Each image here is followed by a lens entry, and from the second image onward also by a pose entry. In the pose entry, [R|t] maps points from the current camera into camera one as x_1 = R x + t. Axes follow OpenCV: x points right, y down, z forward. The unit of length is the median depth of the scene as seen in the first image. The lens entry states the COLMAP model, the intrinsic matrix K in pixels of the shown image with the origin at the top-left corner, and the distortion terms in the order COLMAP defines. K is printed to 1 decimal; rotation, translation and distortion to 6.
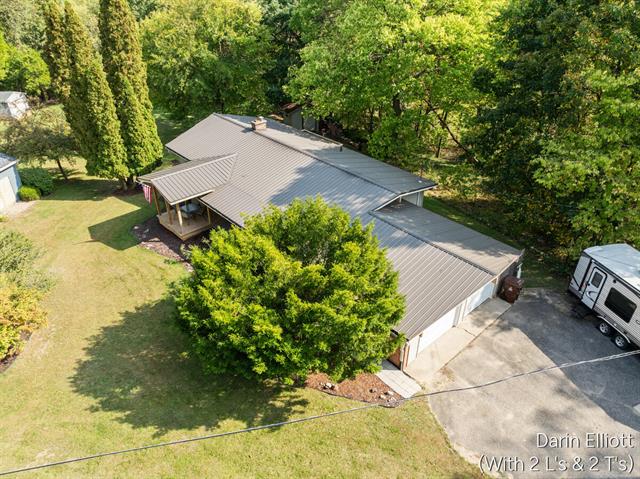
lens RADIAL K [[452.5, 0, 322.6], [0, 452.5, 239.9], [0, 0, 1]] dist [-0.050135, 0.019150]
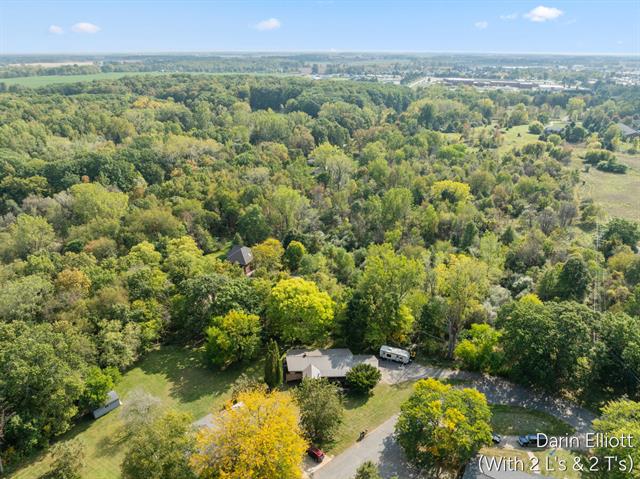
lens RADIAL K [[452.7, 0, 316.3], [0, 452.7, 239.1], [0, 0, 1]] dist [-0.040770, -0.000811]
pose [[0.643210, -0.295077, 0.706548, -4.048727], [0.407746, 0.913039, 0.010121, -1.849252], [-0.648093, 0.281582, 0.707593, -3.369333]]
